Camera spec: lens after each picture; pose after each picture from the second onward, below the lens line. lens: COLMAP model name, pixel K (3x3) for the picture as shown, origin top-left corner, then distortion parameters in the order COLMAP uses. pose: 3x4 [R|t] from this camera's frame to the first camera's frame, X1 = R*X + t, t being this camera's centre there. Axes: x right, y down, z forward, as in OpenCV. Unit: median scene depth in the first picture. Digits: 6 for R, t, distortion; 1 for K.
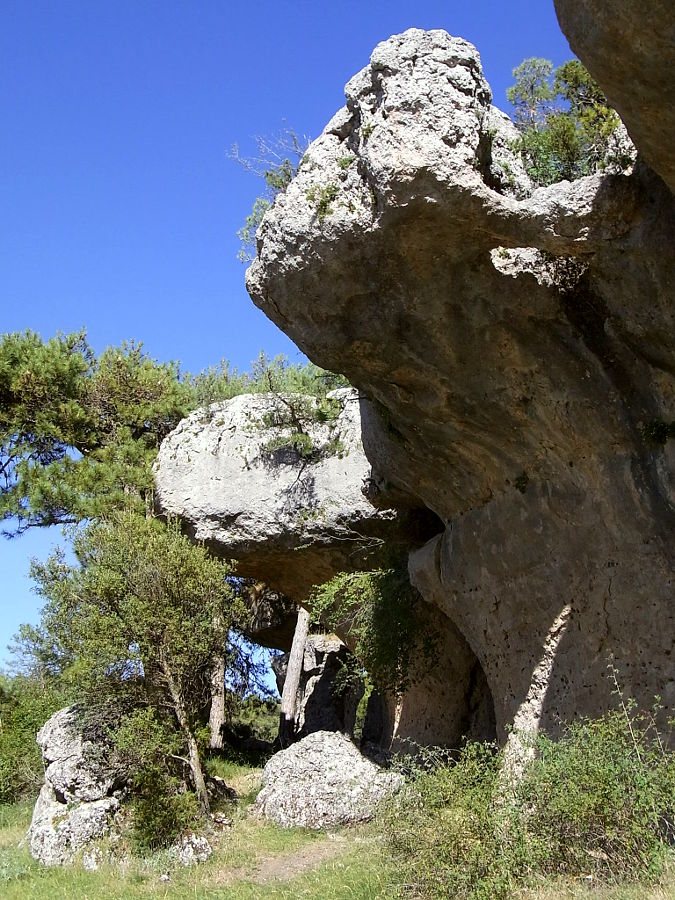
lens RADIAL K [[1144.8, 0, 336.4], [0, 1144.8, 412.9], [0, 0, 1]] dist [-0.057682, 0.000437]
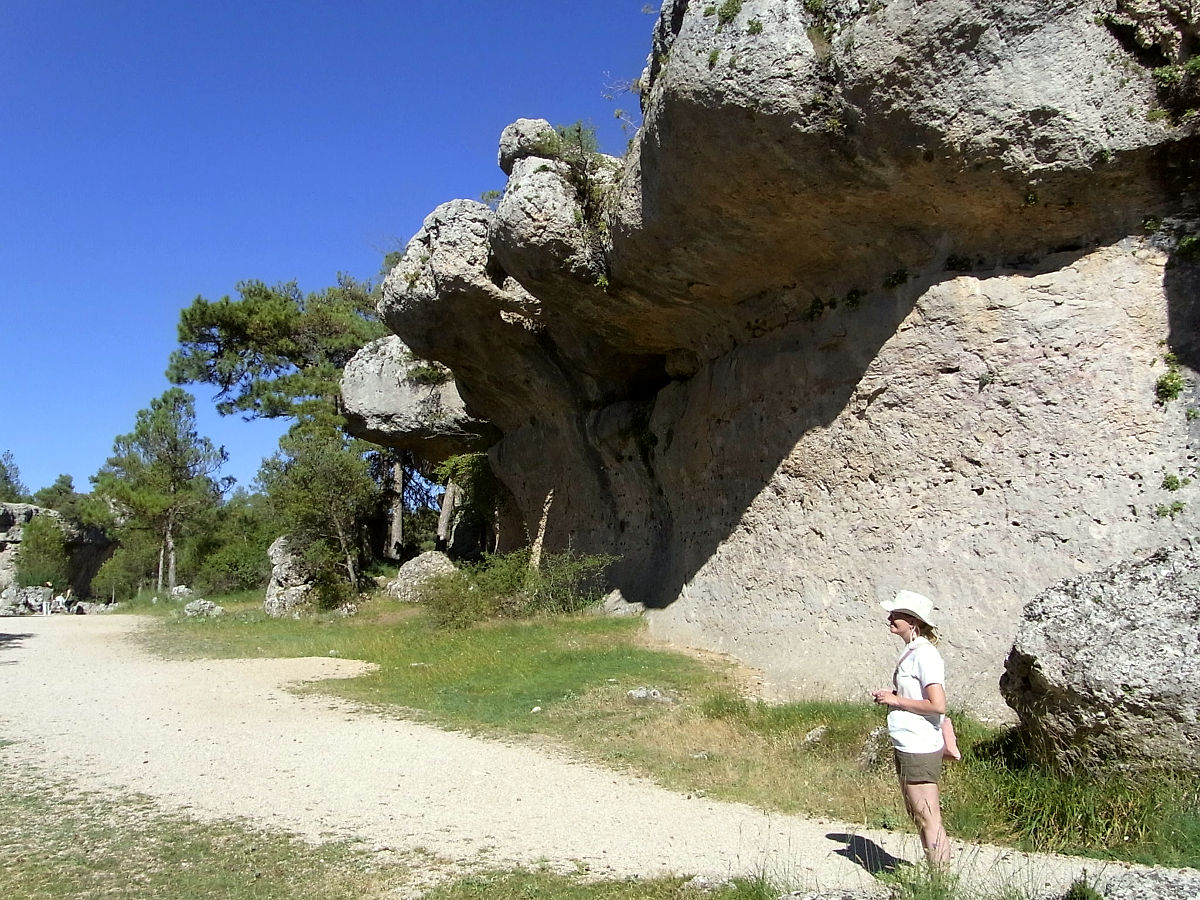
lens RADIAL K [[963.3, 0, 600.0], [0, 963.3, 450.0], [0, 0, 1]] dist [-0.151223, -0.004996]
pose [[0.996371, 0.019502, 0.082850, 0.156295], [-0.033577, 0.984514, 0.172063, -0.173201], [-0.078211, -0.174220, 0.981596, -0.559423]]
